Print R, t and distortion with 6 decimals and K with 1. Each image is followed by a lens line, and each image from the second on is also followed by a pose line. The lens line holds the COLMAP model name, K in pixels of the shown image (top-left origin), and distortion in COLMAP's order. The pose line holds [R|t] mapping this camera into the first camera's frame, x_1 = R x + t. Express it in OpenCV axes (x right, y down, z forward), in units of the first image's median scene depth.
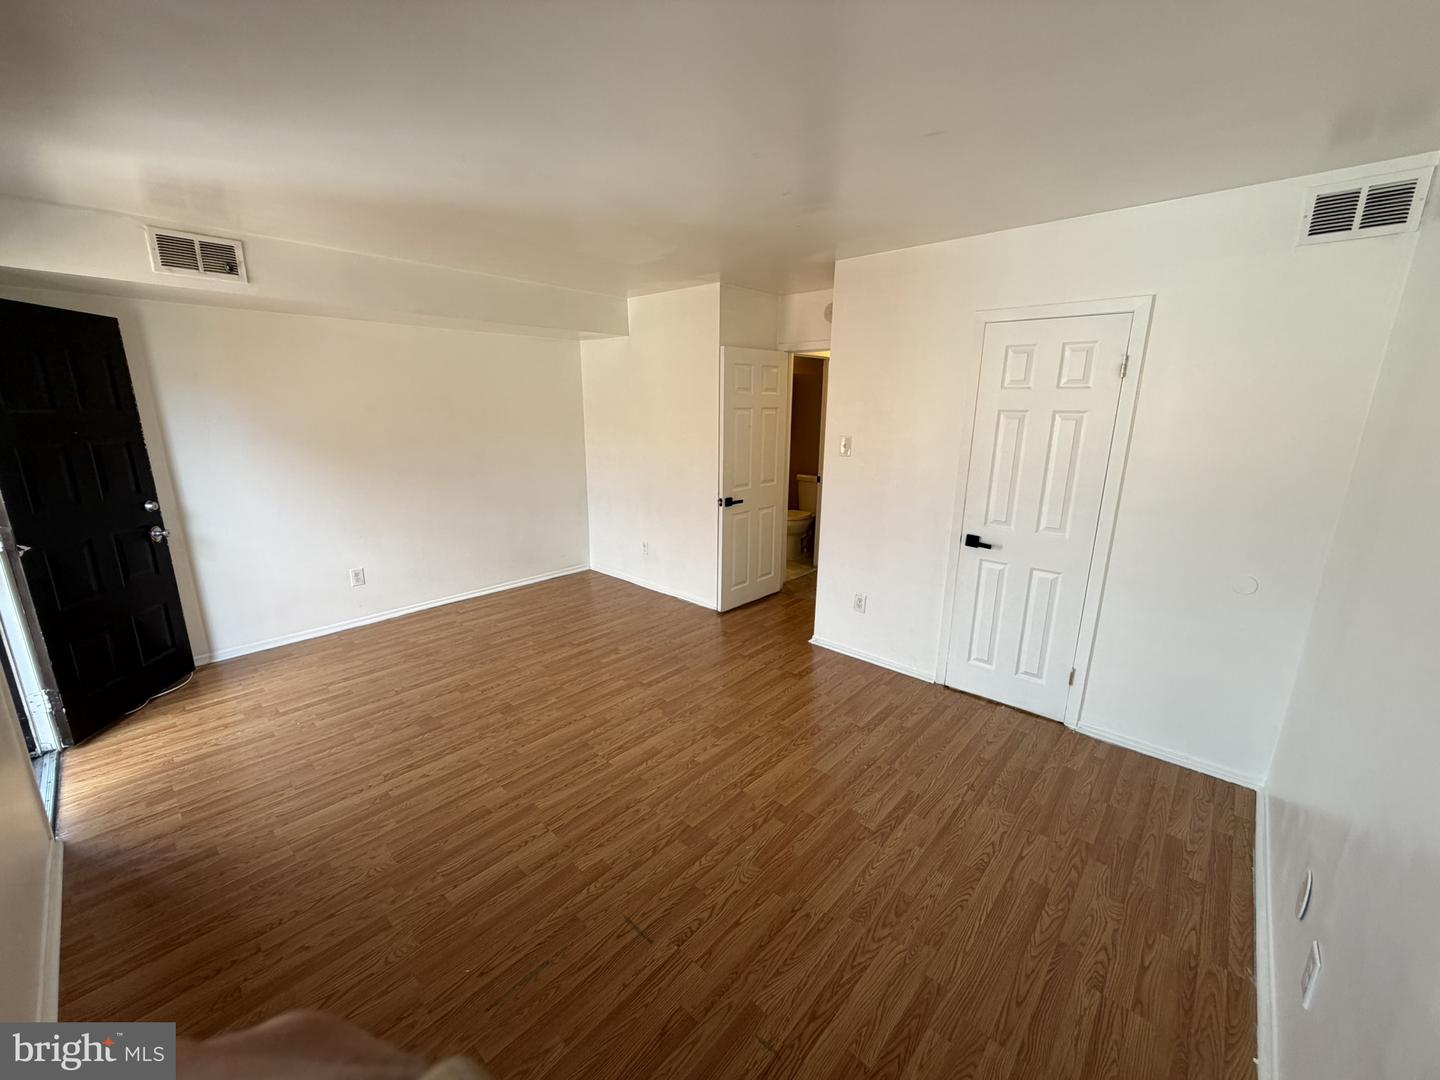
lens RADIAL K [[573.3, 0, 717.2], [0, 573.3, 538.6], [0, 0, 1]] dist [0.003456, 0.000170]
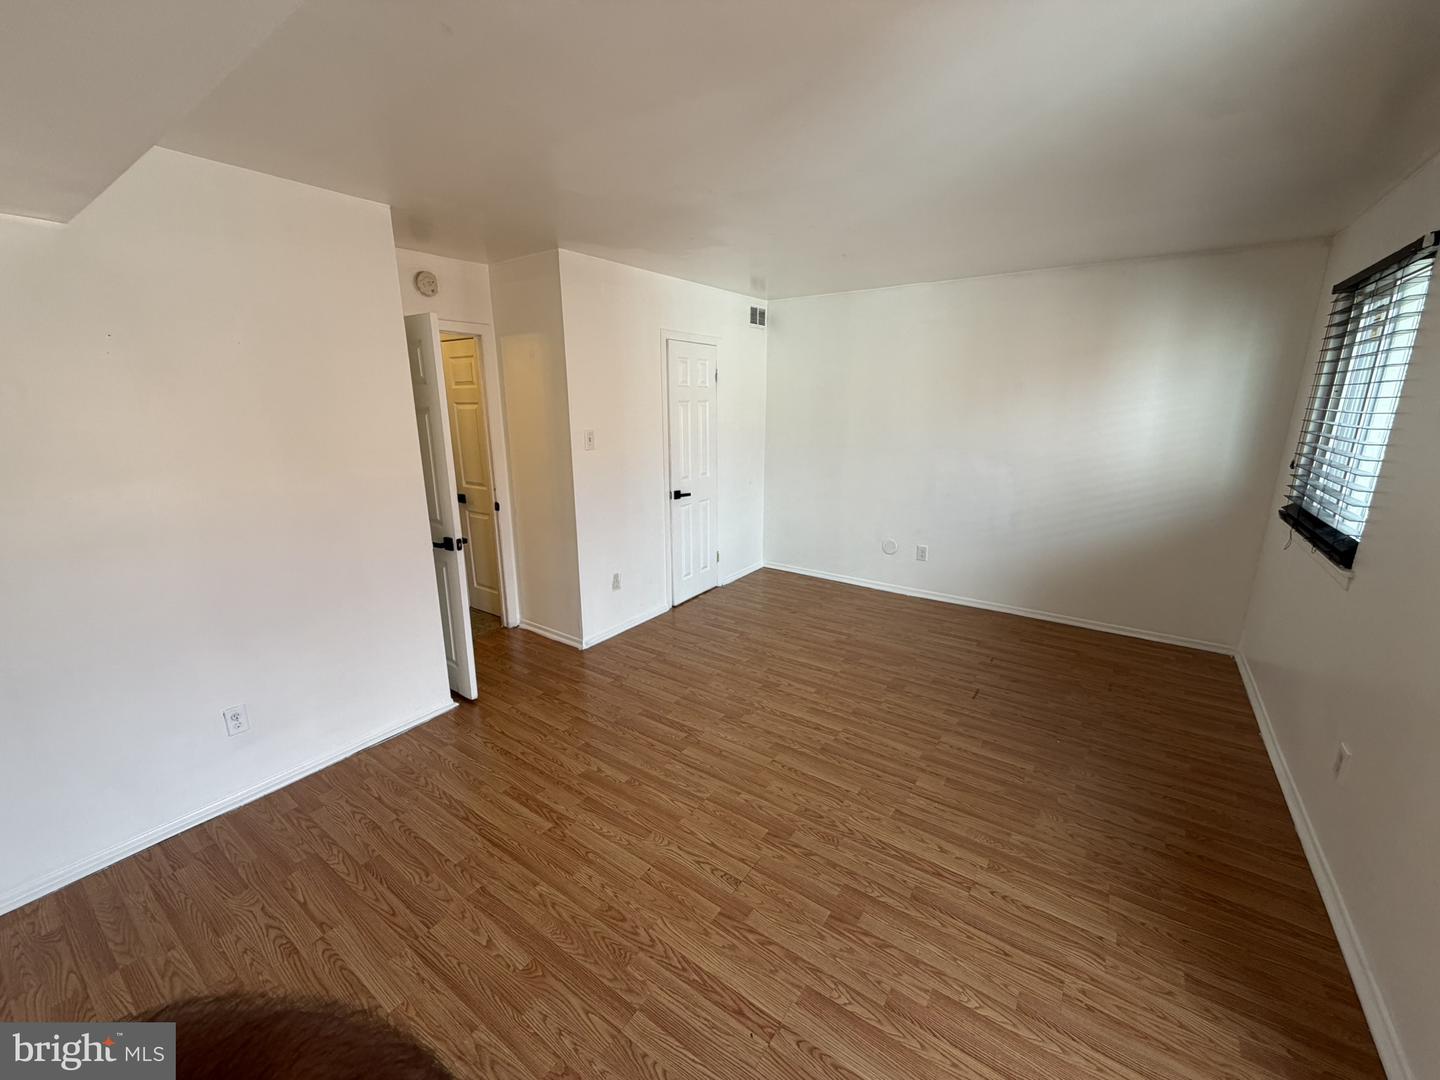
lens RADIAL K [[573.3, 0, 717.2], [0, 573.3, 538.6], [0, 0, 1]] dist [0.003456, 0.000170]
pose [[-0.125048, -0.243840, 0.961720, -1.088494], [0.233478, 0.934874, 0.267392, -0.286188], [-0.964288, 0.257978, -0.059973, 1.174712]]
